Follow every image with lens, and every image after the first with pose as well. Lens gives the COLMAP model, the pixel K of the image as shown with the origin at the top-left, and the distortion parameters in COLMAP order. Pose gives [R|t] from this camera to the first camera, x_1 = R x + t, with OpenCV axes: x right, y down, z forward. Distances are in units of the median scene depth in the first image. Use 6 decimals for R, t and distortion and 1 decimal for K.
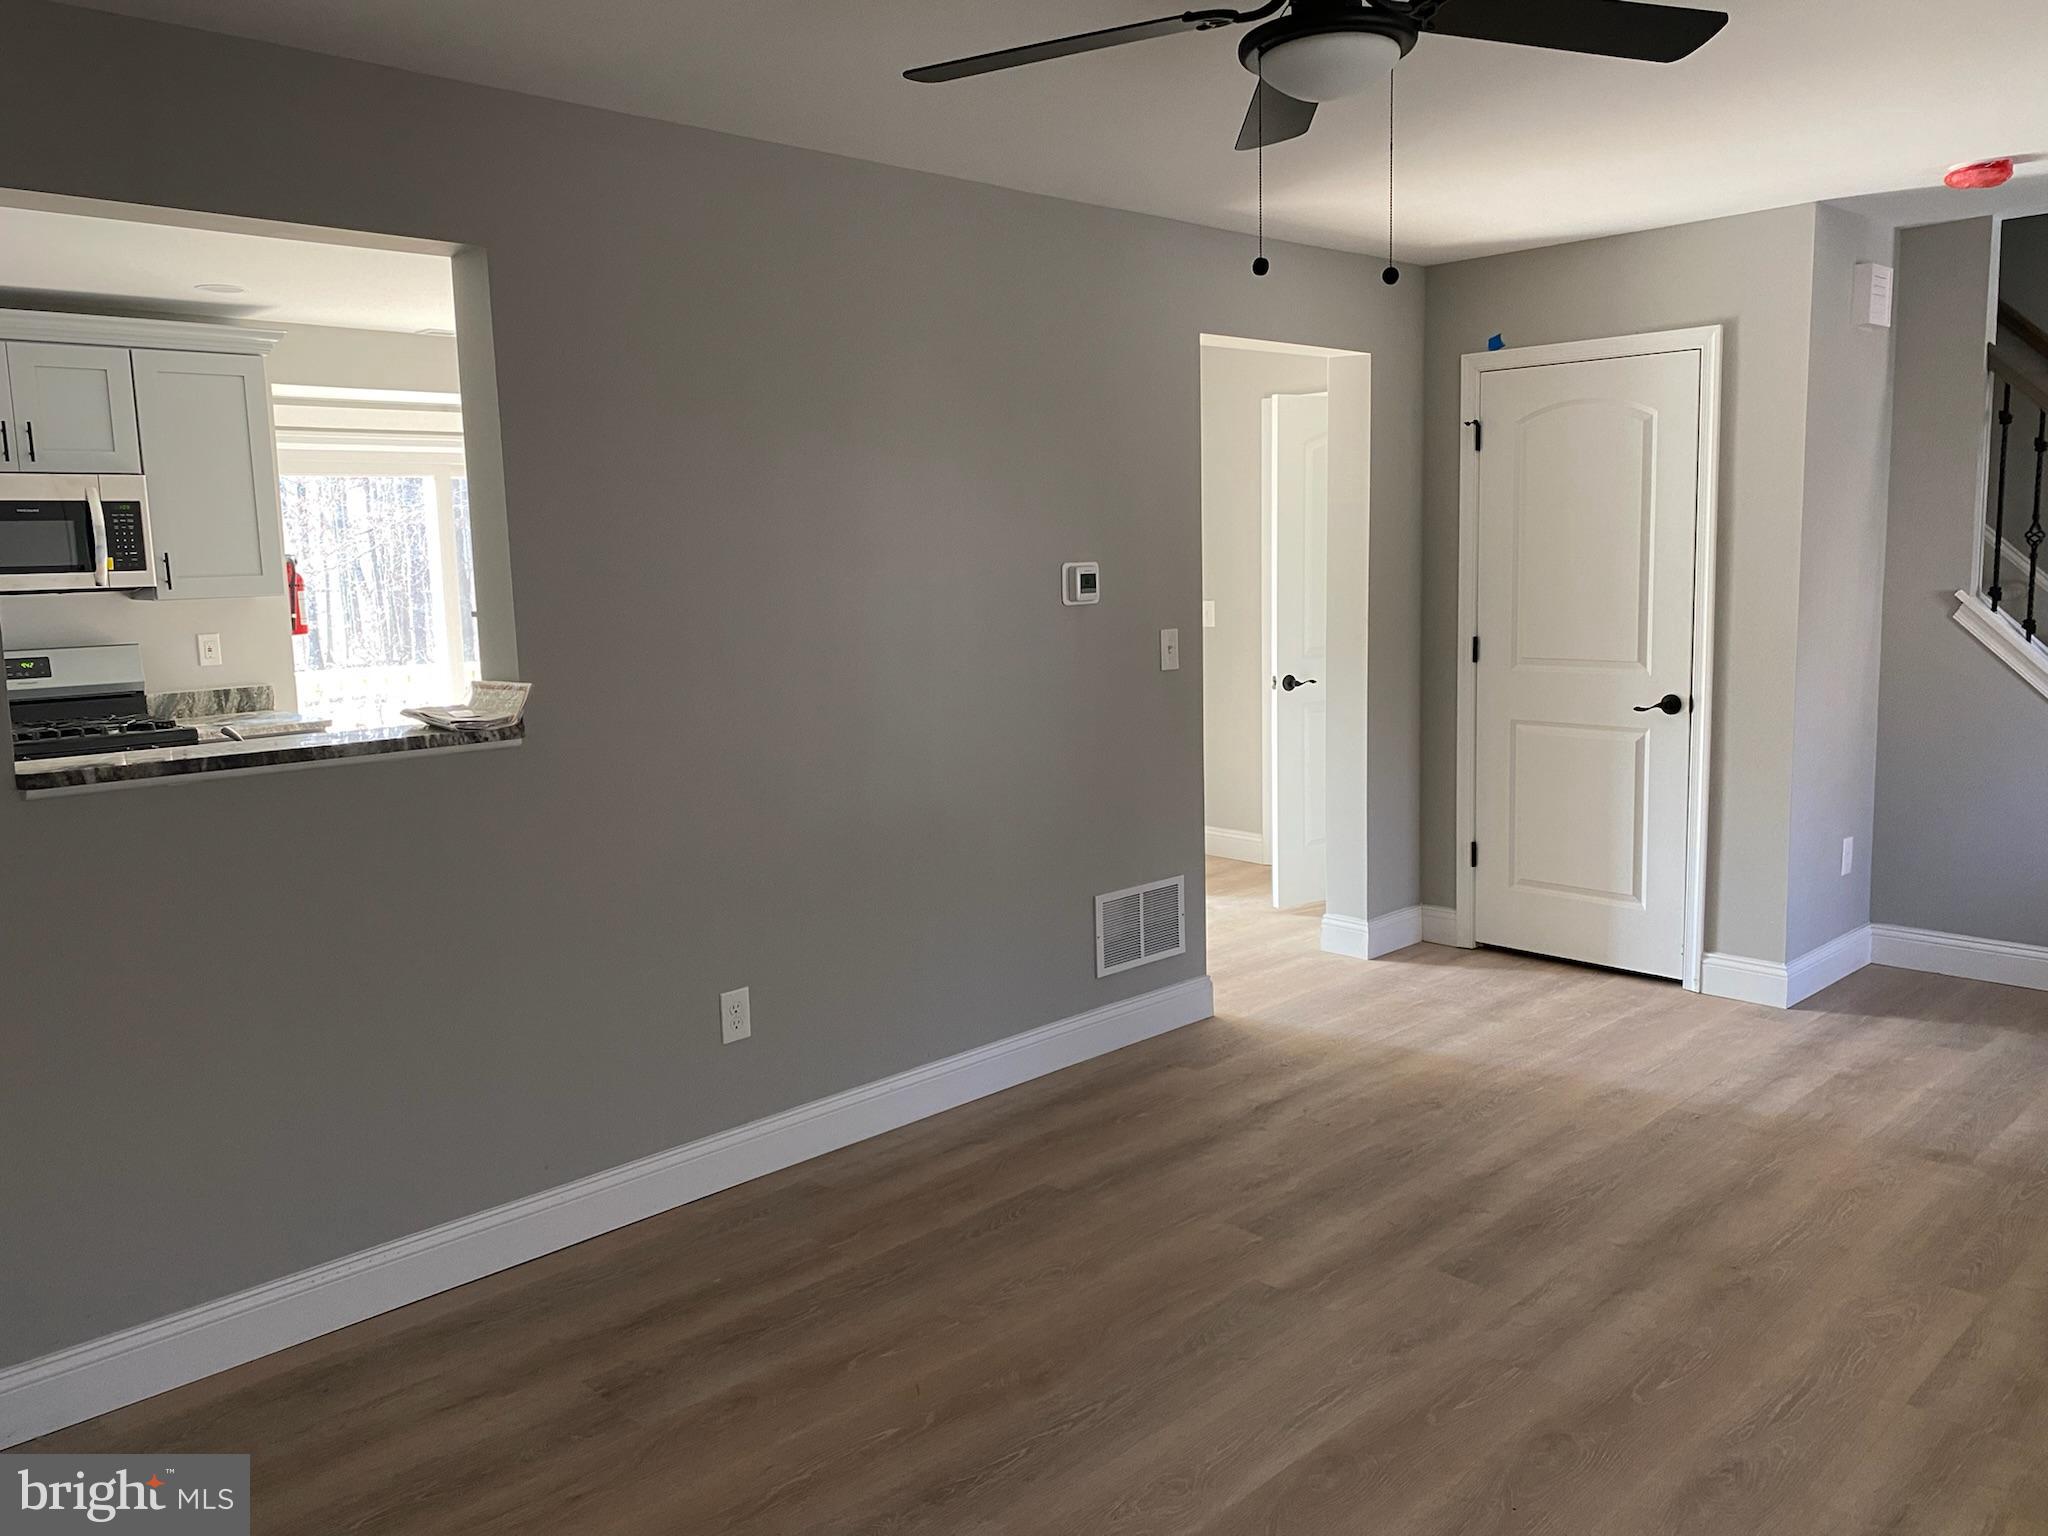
lens RADIAL K [[1583.4, 0, 1032.8], [0, 1583.4, 760.3], [0, 0, 1]] dist [0.093702, -0.075007]
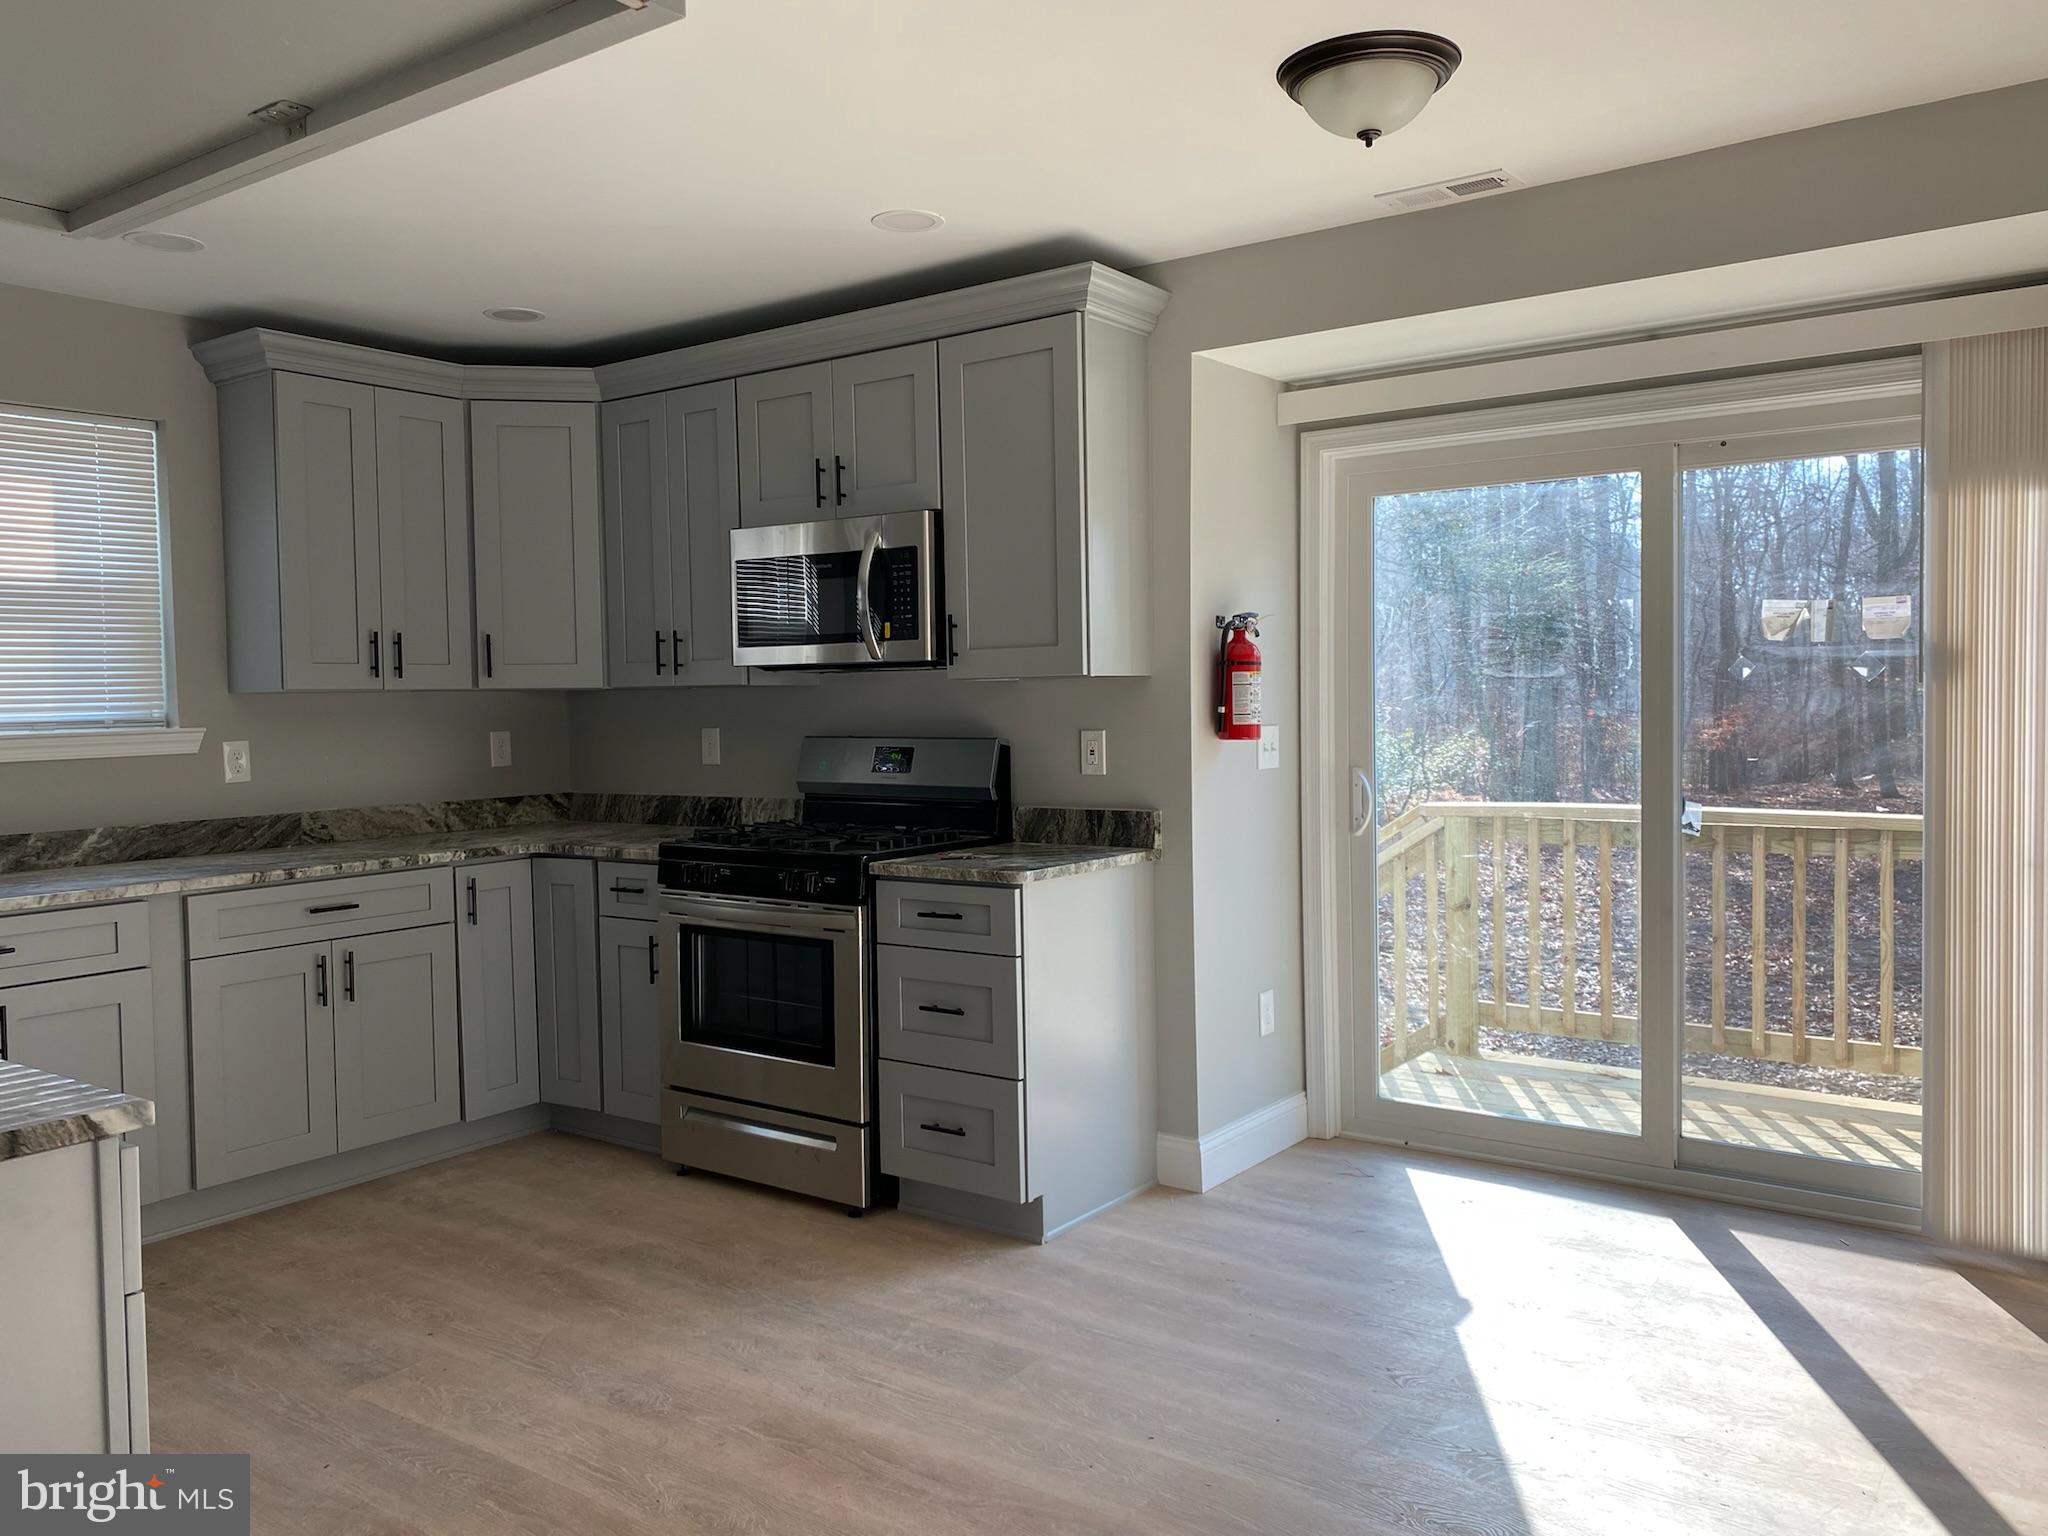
lens RADIAL K [[1586.1, 0, 998.9], [0, 1586.1, 765.0], [0, 0, 1]] dist [0.164633, -0.219952]
pose [[0.151773, 0.065585, -0.986237, 0.181176], [-0.118477, 0.991809, 0.047723, -0.099511], [0.981289, 0.109603, 0.158300, 0.930982]]
